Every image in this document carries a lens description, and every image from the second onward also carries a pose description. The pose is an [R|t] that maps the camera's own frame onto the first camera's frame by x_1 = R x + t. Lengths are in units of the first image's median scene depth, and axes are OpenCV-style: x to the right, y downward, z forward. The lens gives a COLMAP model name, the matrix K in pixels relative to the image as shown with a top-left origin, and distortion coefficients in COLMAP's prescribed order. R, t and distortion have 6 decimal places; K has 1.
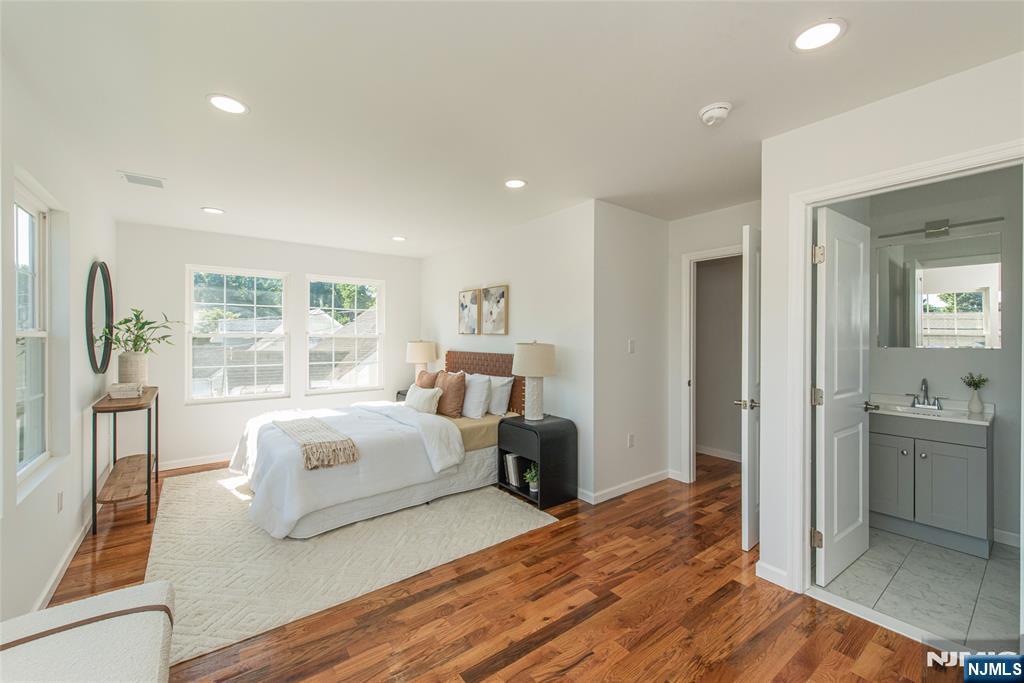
lens RADIAL K [[405.3, 0, 509.1], [0, 405.3, 339.9], [0, 0, 1]] dist [0.002149, 0.000217]
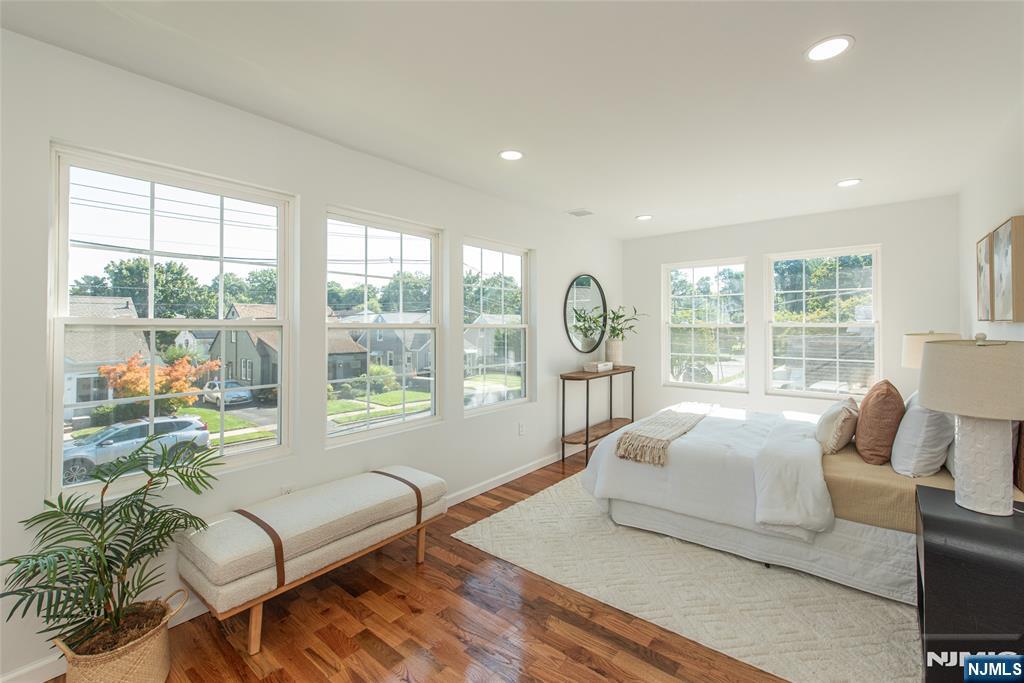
lens RADIAL K [[432.9, 0, 517.0], [0, 432.9, 320.7], [0, 0, 1]] dist [0.010975, -0.000126]
pose [[0.261409, -0.014916, -0.965113, 0.437166], [-0.002820, 0.999865, -0.016217, -0.005041], [0.965224, 0.006961, 0.261332, 0.404264]]
